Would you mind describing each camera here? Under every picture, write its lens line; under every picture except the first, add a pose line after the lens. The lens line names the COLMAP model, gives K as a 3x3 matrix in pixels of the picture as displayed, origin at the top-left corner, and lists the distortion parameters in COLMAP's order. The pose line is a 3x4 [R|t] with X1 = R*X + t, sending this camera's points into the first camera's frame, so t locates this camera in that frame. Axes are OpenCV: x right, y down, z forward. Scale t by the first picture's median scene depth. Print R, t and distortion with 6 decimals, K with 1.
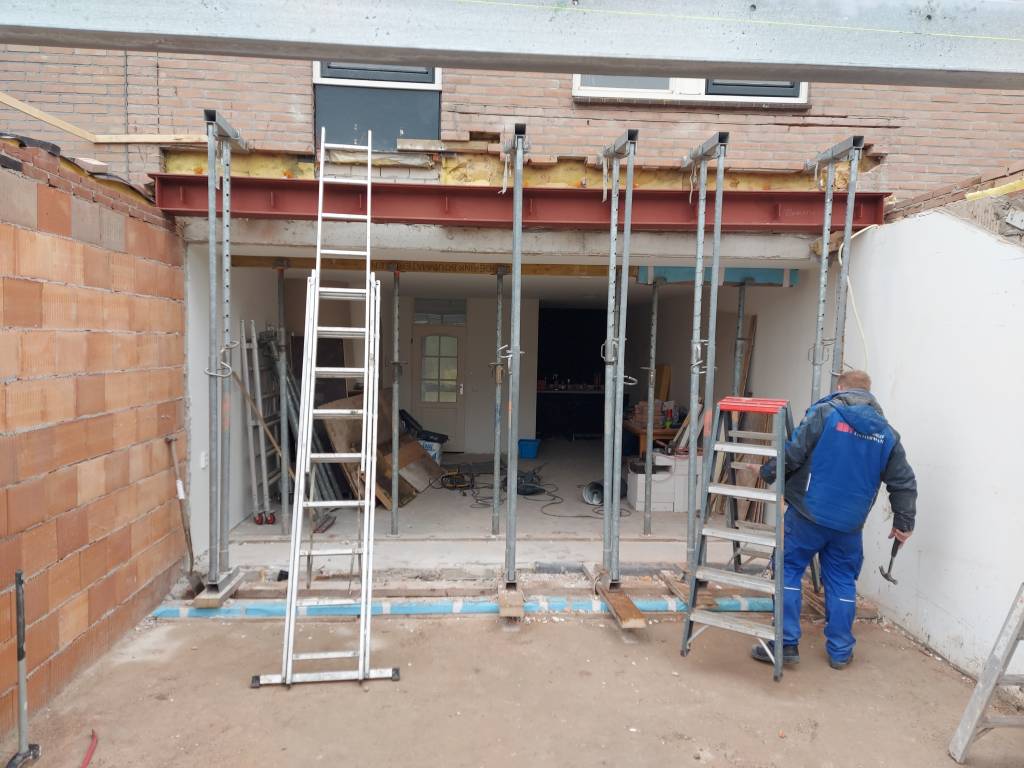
lens RADIAL K [[716.1, 0, 501.9], [0, 716.1, 397.7], [0, 0, 1]] dist [0.090450, -0.080668]
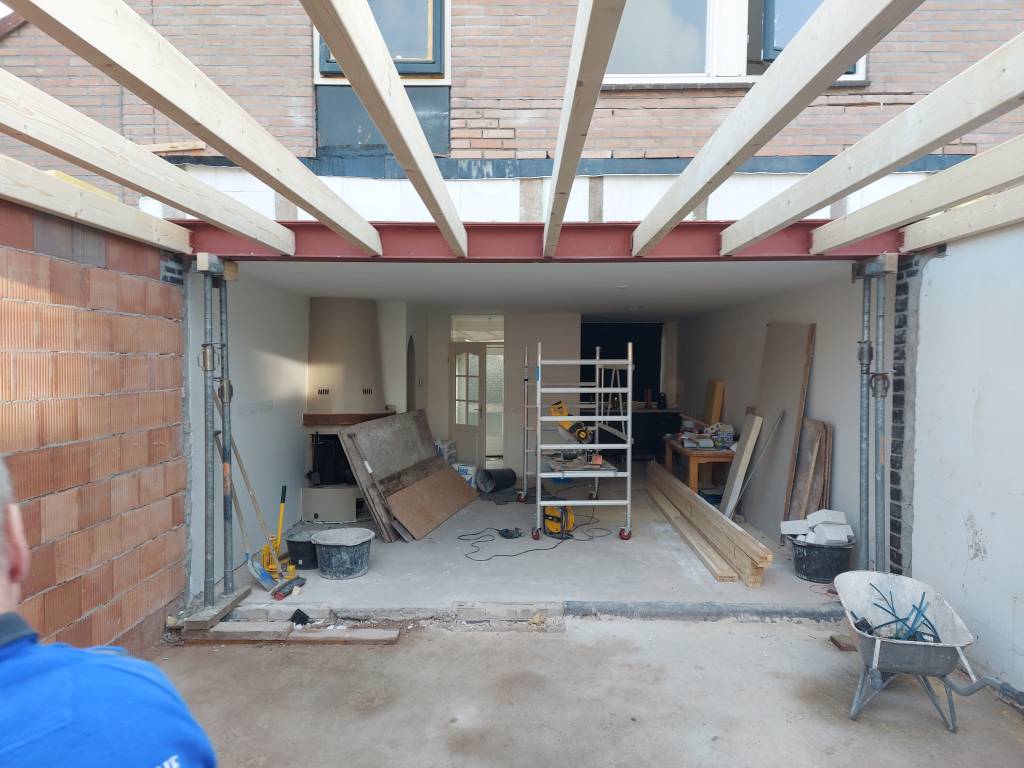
lens RADIAL K [[716.1, 0, 504.8], [0, 716.1, 400.8], [0, 0, 1]] dist [0.090450, -0.080668]
pose [[0.996515, -0.012750, -0.082429, 0.056724], [0.010794, 0.999650, -0.024133, -0.001414], [0.082708, 0.023159, 0.996305, 0.101397]]
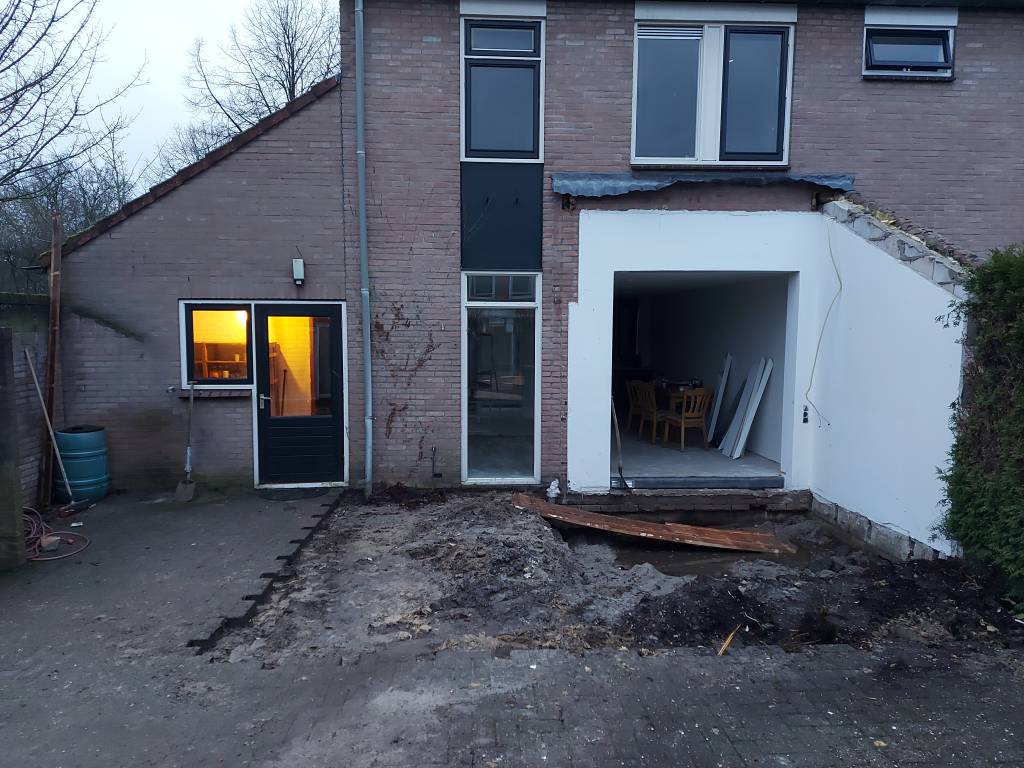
lens RADIAL K [[716.1, 0, 507.8], [0, 716.1, 396.5], [0, 0, 1]] dist [0.090450, -0.080668]
pose [[0.999843, -0.015156, -0.009207, -0.156115], [0.015306, 0.999749, 0.016388, 0.038230], [0.008956, -0.016526, 0.999823, -0.529037]]
